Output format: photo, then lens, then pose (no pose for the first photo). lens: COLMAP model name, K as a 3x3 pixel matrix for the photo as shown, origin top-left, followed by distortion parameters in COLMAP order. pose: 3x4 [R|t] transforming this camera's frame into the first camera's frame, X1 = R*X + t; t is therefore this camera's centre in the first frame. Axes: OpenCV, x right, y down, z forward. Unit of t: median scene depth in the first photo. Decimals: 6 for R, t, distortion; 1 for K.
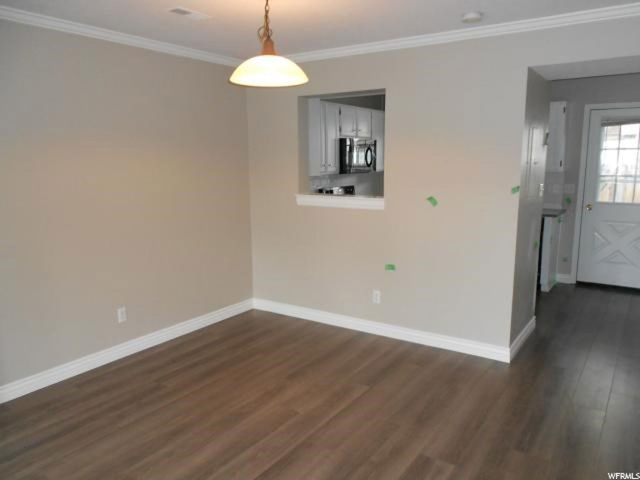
lens RADIAL K [[499.0, 0, 320.0], [0, 499.0, 240.0], [0, 0, 1]] dist [-0.003026, 0.007691]
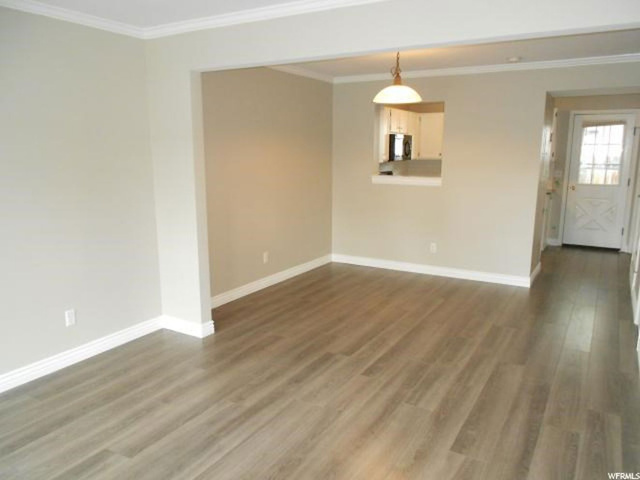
lens RADIAL K [[493.9, 0, 320.0], [0, 493.9, 240.0], [0, 0, 1]] dist [-0.009947, 0.001609]
pose [[0.998134, -0.003347, 0.060962, -0.274400], [0.002278, 0.999843, 0.017600, 0.063114], [-0.061011, -0.017428, 0.997985, -0.351642]]
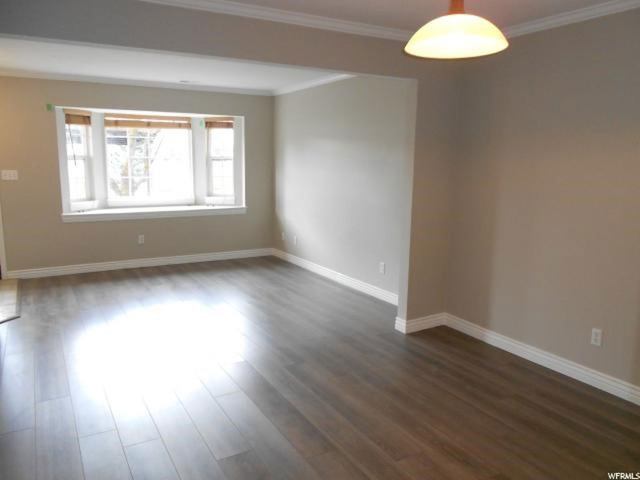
lens RADIAL K [[499.0, 0, 320.0], [0, 499.0, 240.0], [0, 0, 1]] dist [-0.003026, 0.007691]
pose [[-0.434806, 0.148883, -0.888132, 0.444660], [-0.158731, 0.958126, 0.238327, -0.111425], [0.886425, 0.244600, -0.392966, 0.734997]]
